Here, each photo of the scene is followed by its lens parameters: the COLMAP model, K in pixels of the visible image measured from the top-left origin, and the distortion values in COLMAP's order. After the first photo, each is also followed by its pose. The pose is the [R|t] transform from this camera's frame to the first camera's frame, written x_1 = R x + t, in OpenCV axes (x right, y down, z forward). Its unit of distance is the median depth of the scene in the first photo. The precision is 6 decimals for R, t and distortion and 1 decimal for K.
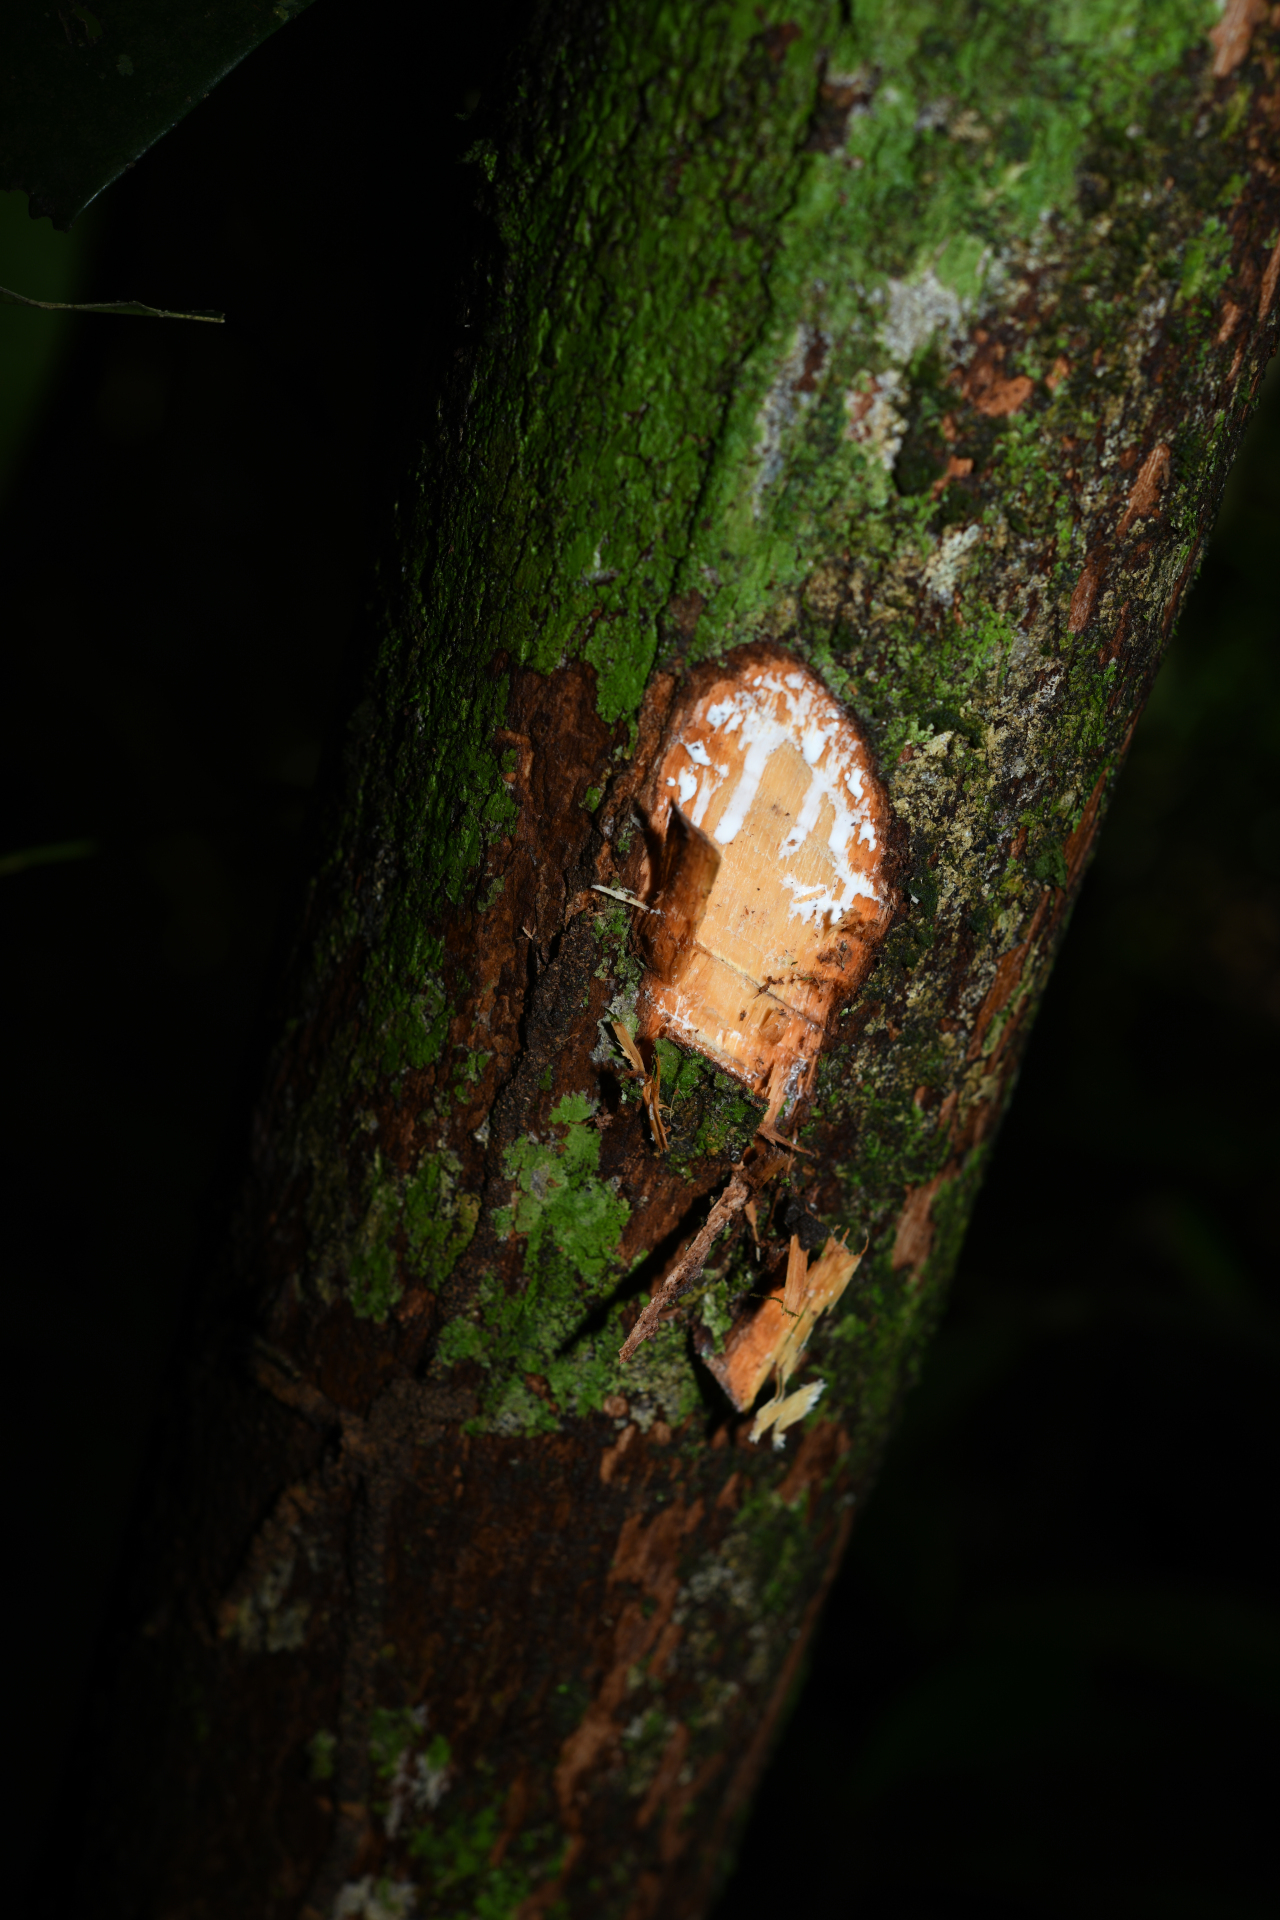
lens RADIAL K [[3423.4, 0, 642.8], [0, 3423.4, 959.5], [0, 0, 1]] dist [0.017690, 0.000000]
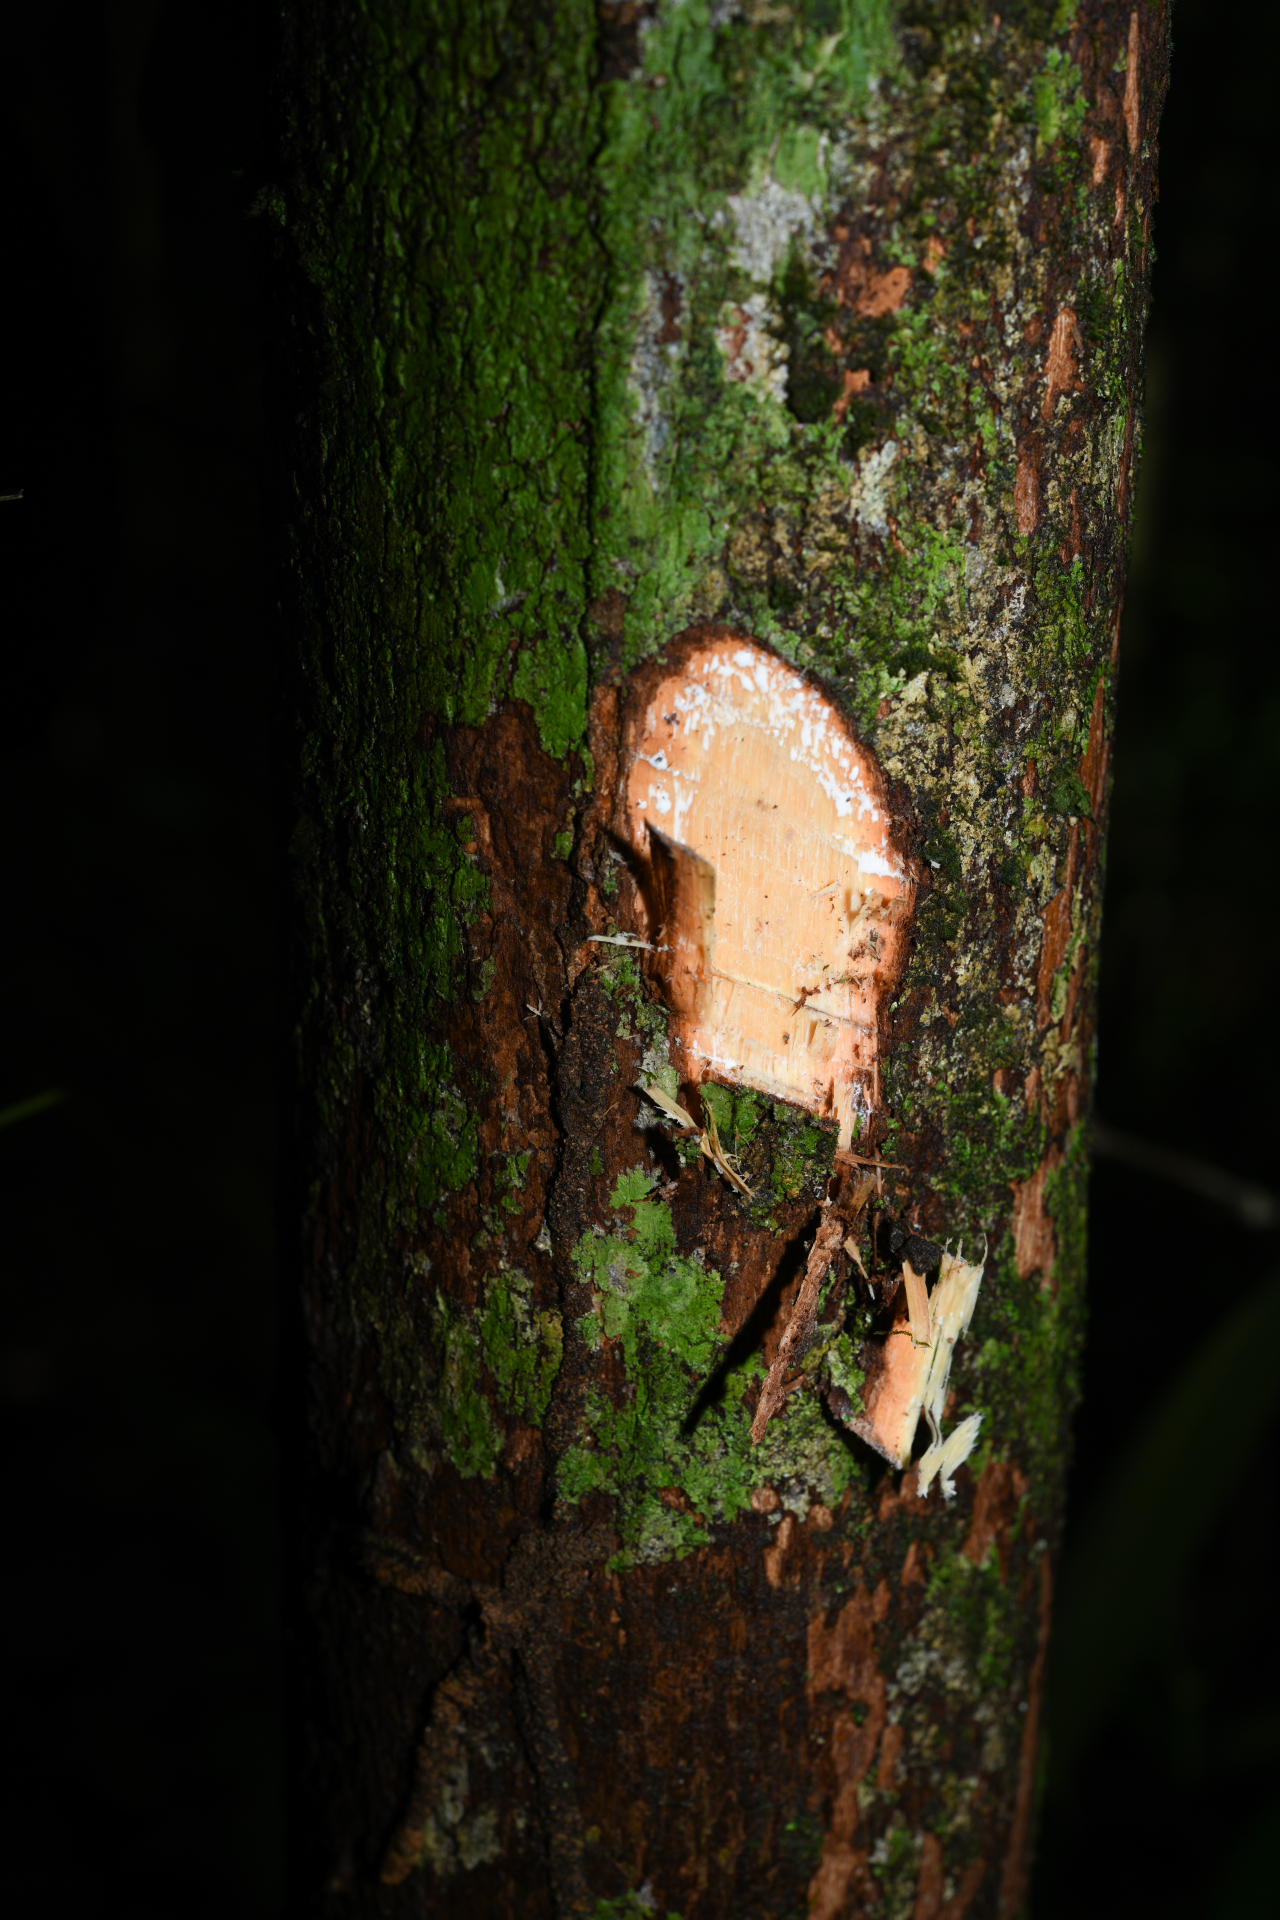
lens RADIAL K [[3423.4, 0, 637.0], [0, 3423.4, 961.4], [0, 0, 1]] dist [0.017690, 0.000000]
pose [[0.966212, -0.257719, -0.003897, -0.000289], [0.256881, 0.964090, -0.067402, 0.048539], [0.021128, 0.064124, 0.997718, 0.092769]]
